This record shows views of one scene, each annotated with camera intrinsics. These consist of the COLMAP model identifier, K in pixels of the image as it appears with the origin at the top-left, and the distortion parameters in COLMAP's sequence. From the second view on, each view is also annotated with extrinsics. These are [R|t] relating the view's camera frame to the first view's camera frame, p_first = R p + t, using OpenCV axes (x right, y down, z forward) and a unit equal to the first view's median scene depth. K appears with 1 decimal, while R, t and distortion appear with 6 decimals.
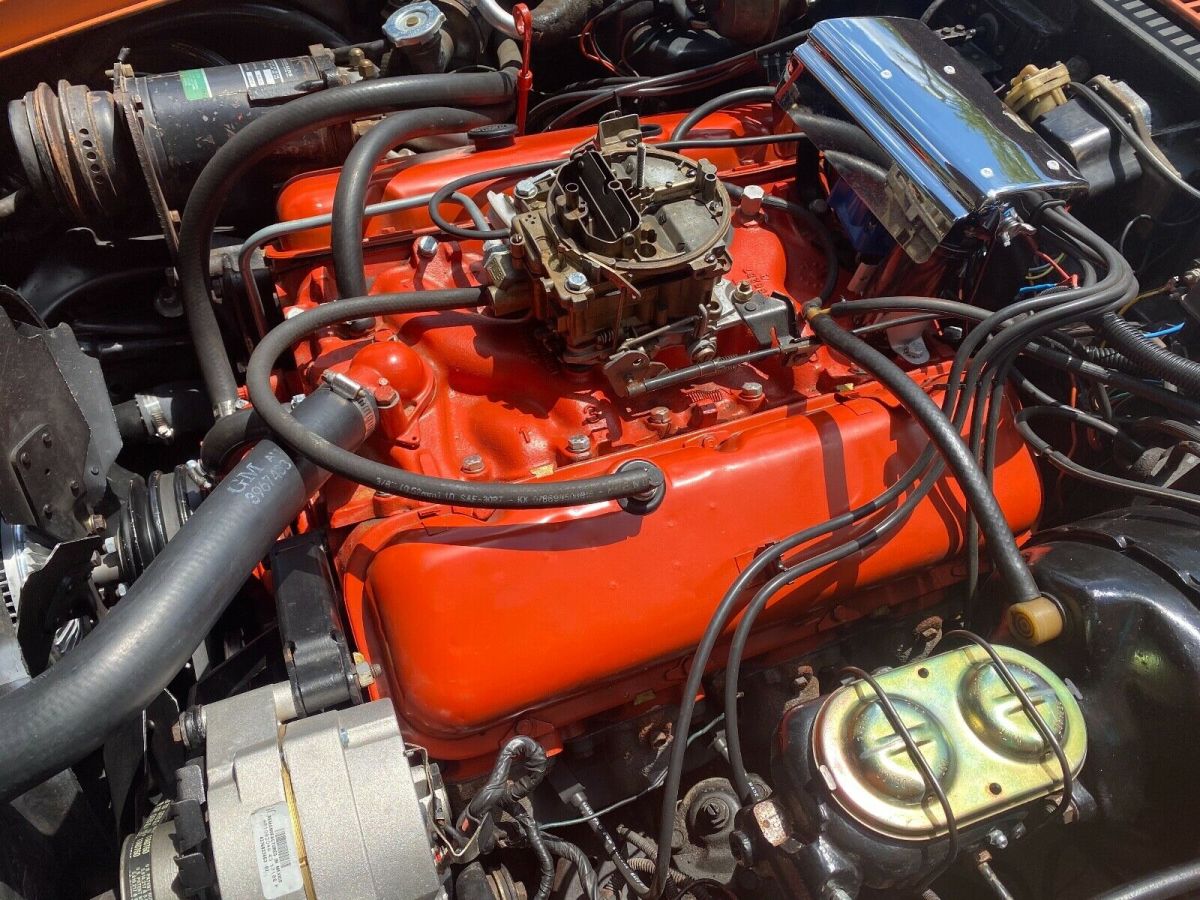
lens RADIAL K [[946.0, 0, 600.0], [0, 946.0, 450.0], [0, 0, 1]] dist [-0.002970, -0.002510]
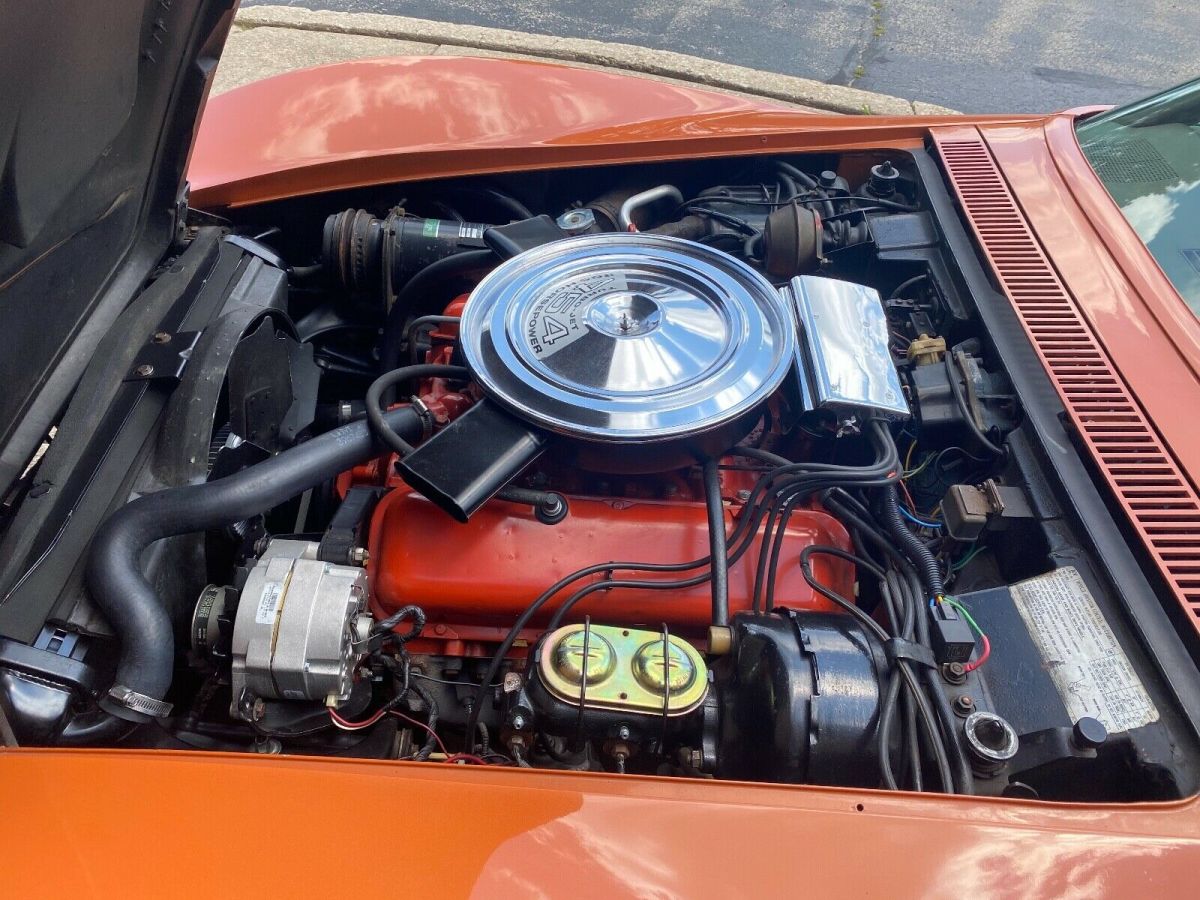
lens RADIAL K [[946.0, 0, 600.0], [0, 946.0, 450.0], [0, 0, 1]] dist [-0.002970, -0.002510]
pose [[0.919846, 0.271387, -0.283254, 0.450328], [-0.317604, 0.939032, -0.131704, 0.107274], [0.230242, 0.211110, 0.949959, -0.449123]]
